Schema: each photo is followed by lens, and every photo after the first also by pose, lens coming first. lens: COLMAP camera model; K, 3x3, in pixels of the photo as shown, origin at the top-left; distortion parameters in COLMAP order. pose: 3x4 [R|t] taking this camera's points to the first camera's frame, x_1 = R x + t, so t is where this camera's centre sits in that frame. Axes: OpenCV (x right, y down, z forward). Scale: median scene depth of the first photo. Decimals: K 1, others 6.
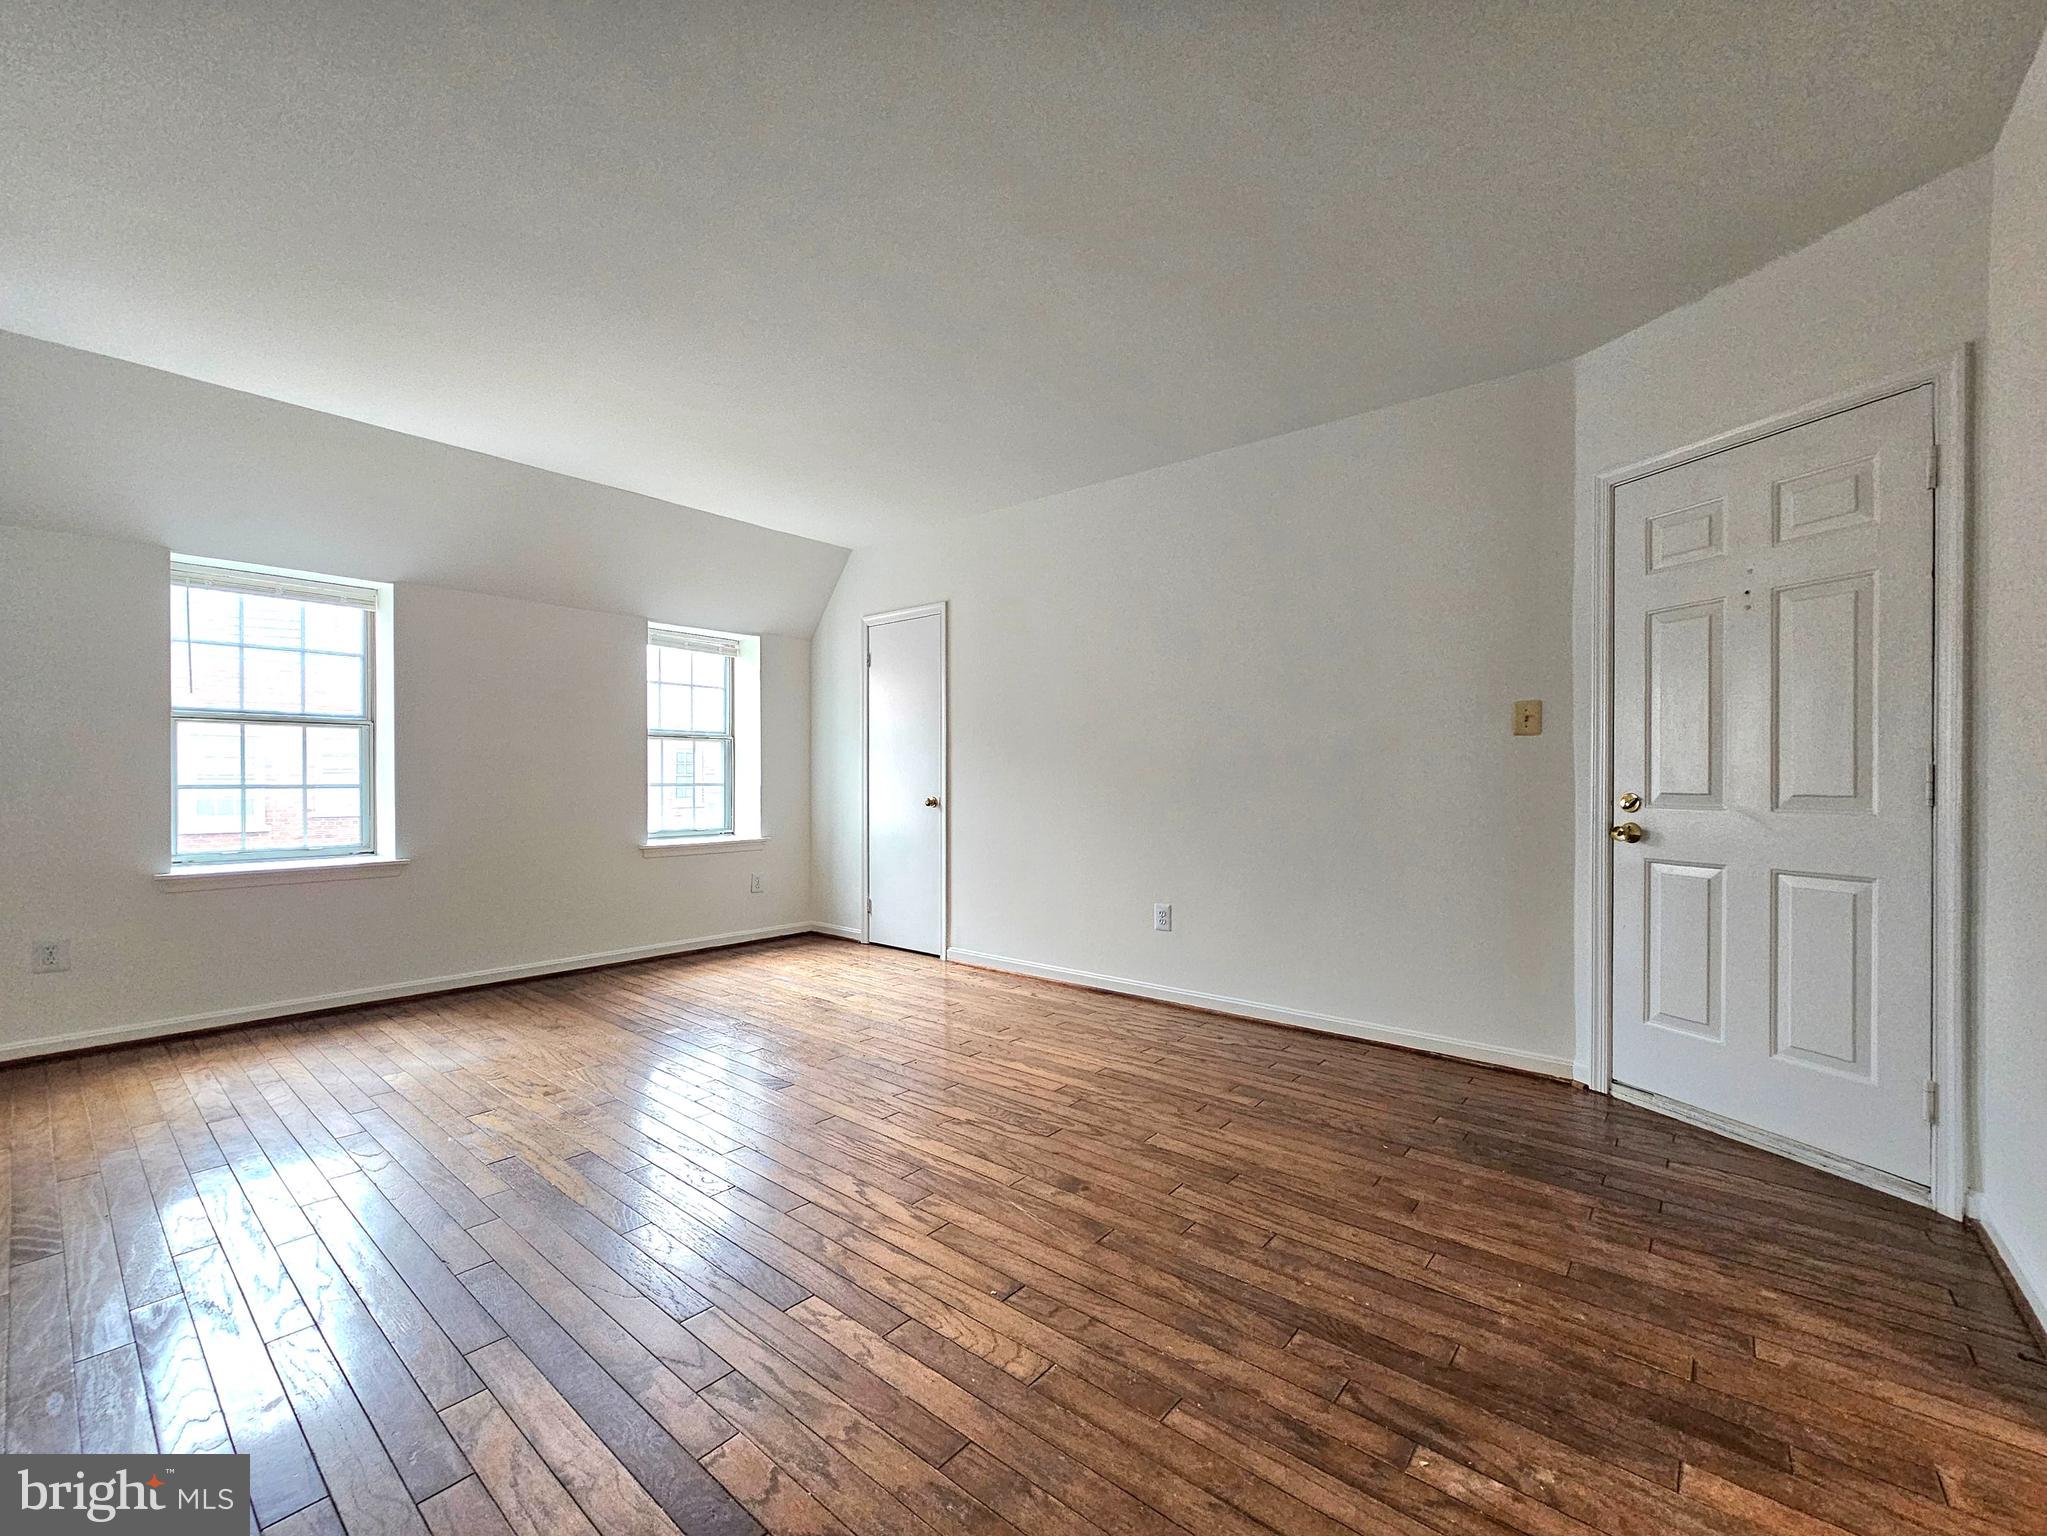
lens RADIAL K [[828.0, 0, 1020.5], [0, 828.0, 781.2], [0, 0, 1]] dist [0.000309, 0.000282]
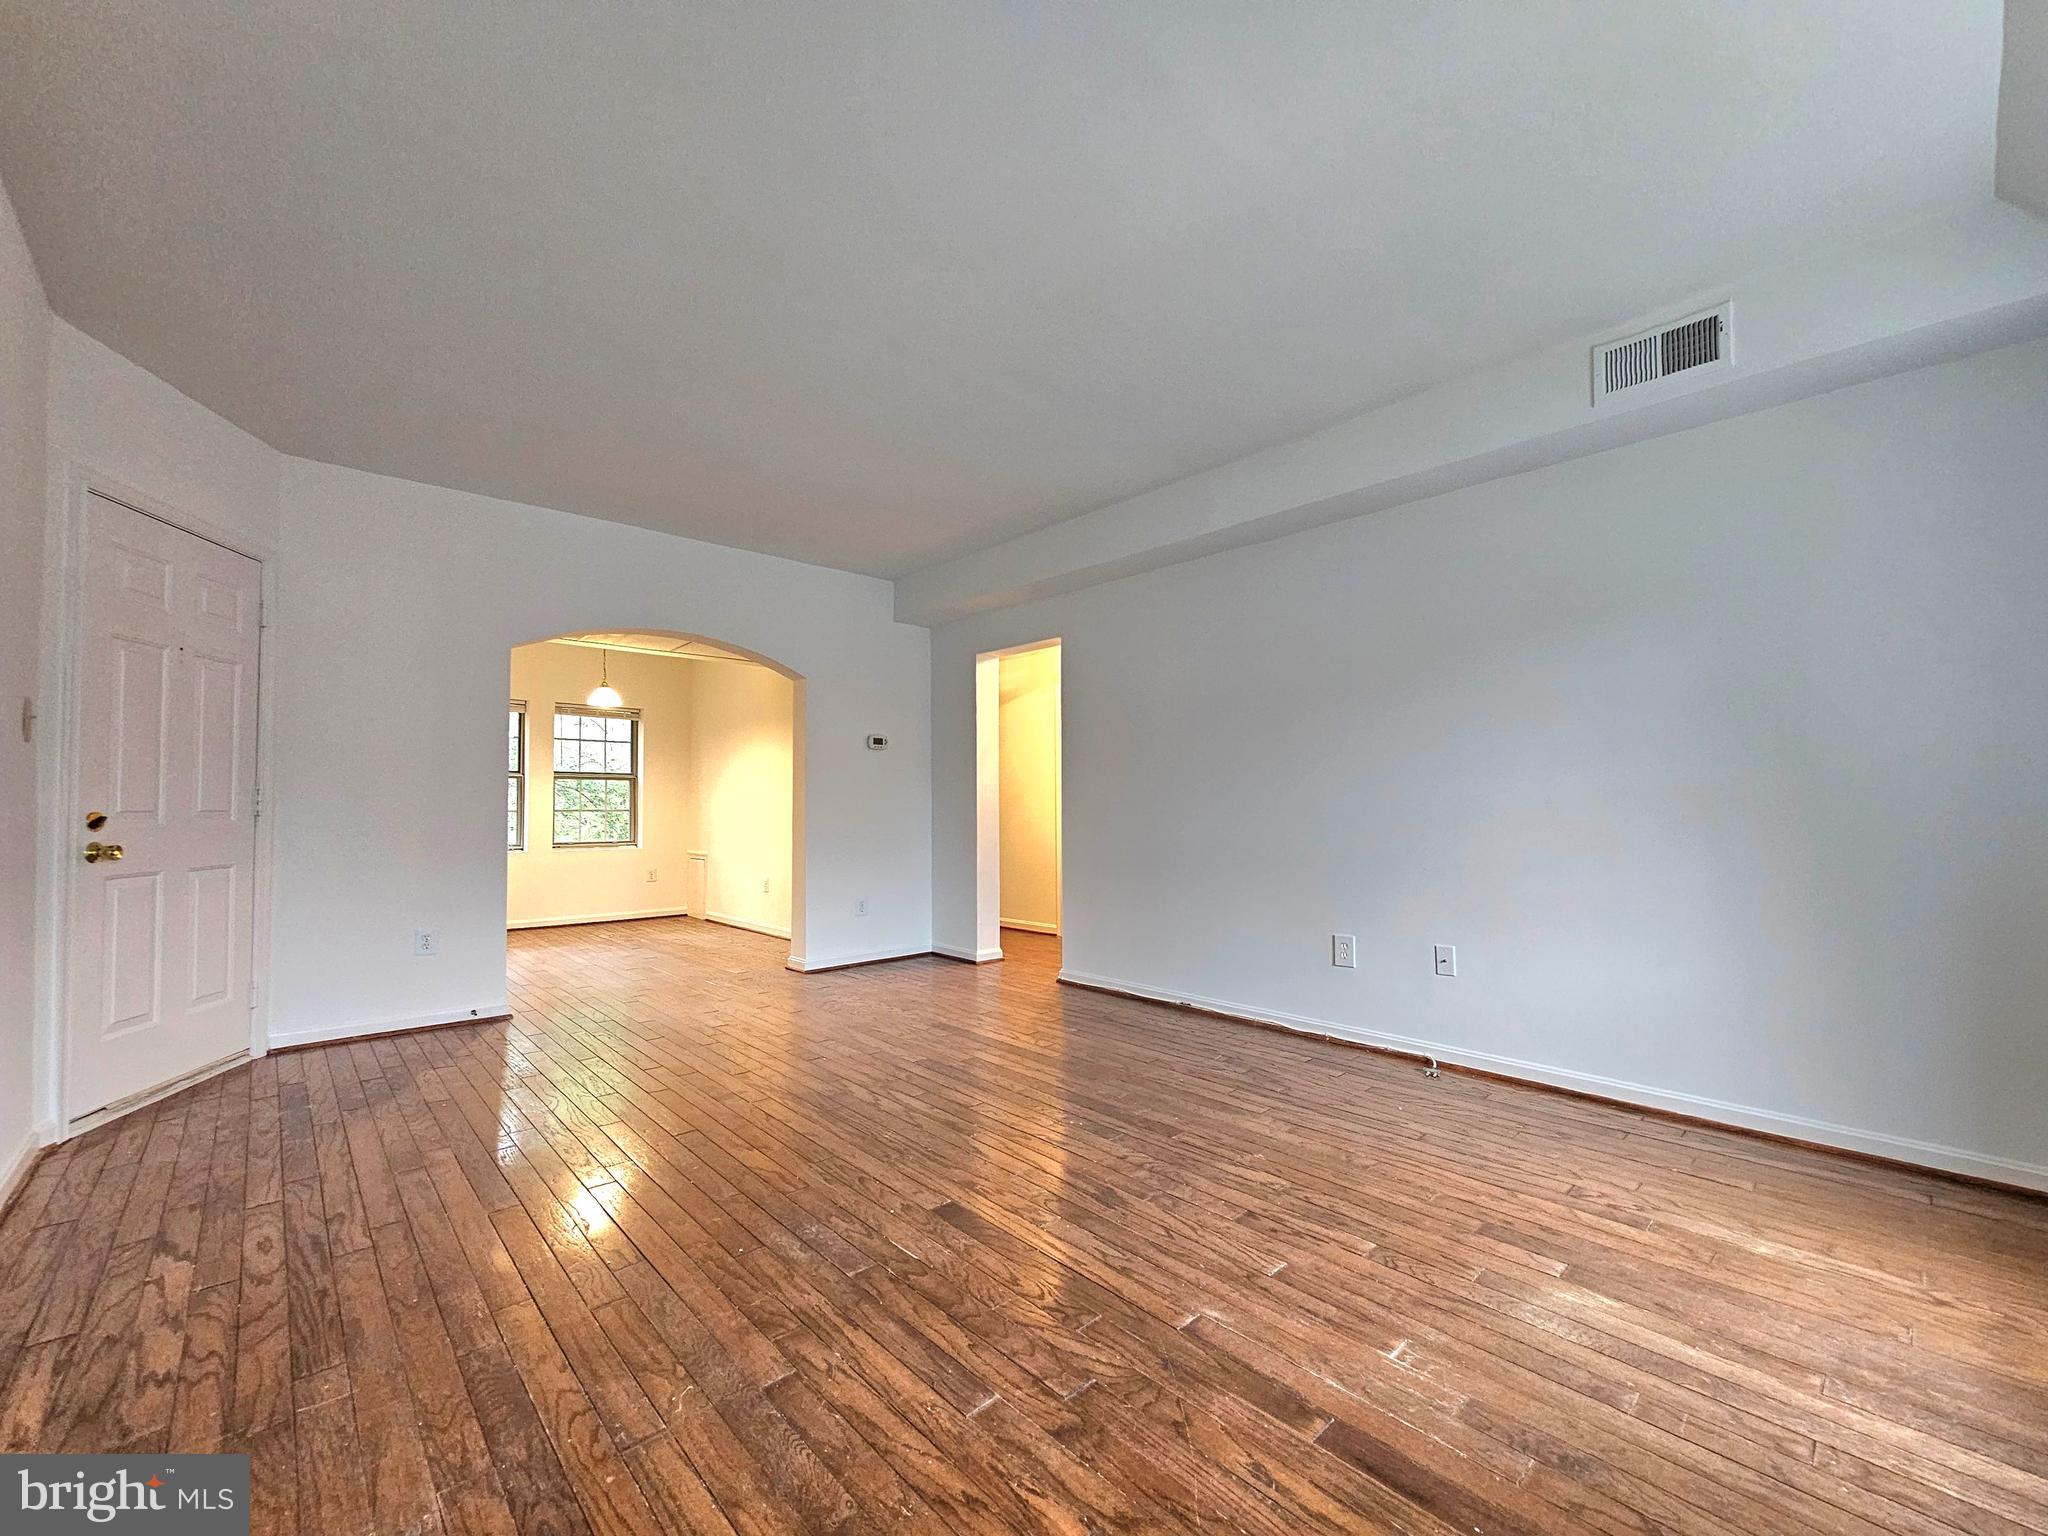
lens RADIAL K [[841.3, 0, 1016.3], [0, 841.3, 782.5], [0, 0, 1]] dist [0.000671, 0.000832]
pose [[-0.990107, 0.002721, 0.140291, -0.416305], [-0.001215, 0.999608, -0.027959, 0.005610], [-0.140312, -0.027853, -0.989715, 1.589088]]
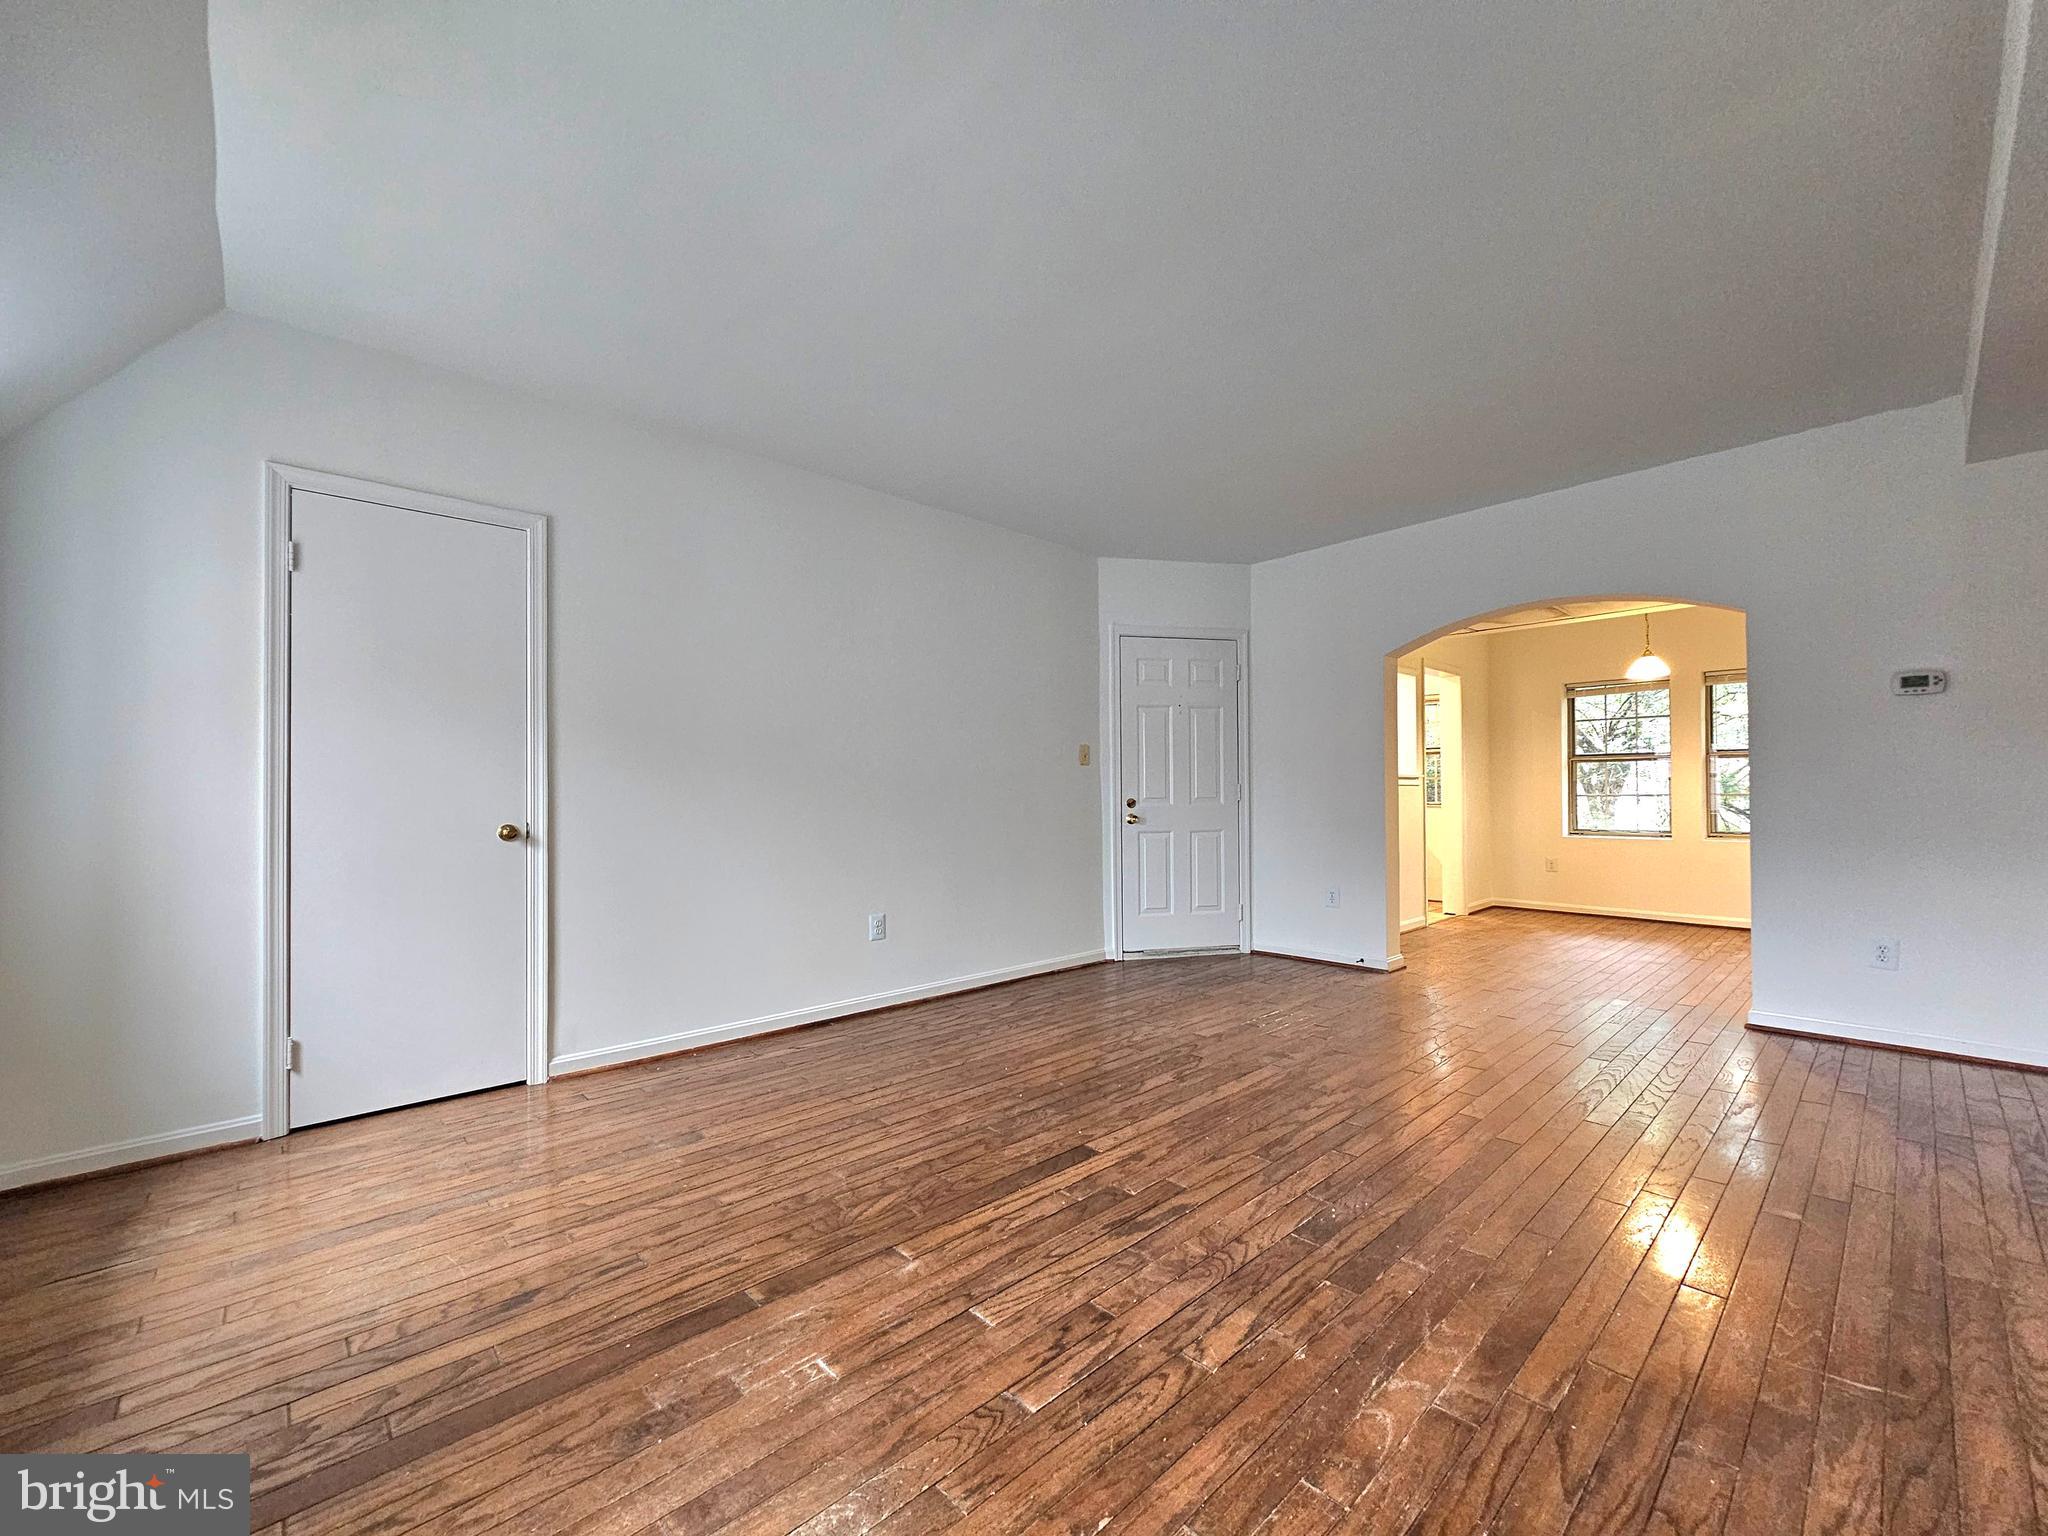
lens RADIAL K [[828.4, 0, 1021.0], [0, 828.4, 781.2], [0, 0, 1]] dist [0.000309, 0.000282]
pose [[0.133253, 0.011574, 0.991014, -1.041369], [0.010129, 0.999864, -0.013039, -0.002006], [-0.991030, 0.011776, 0.133118, 0.862530]]
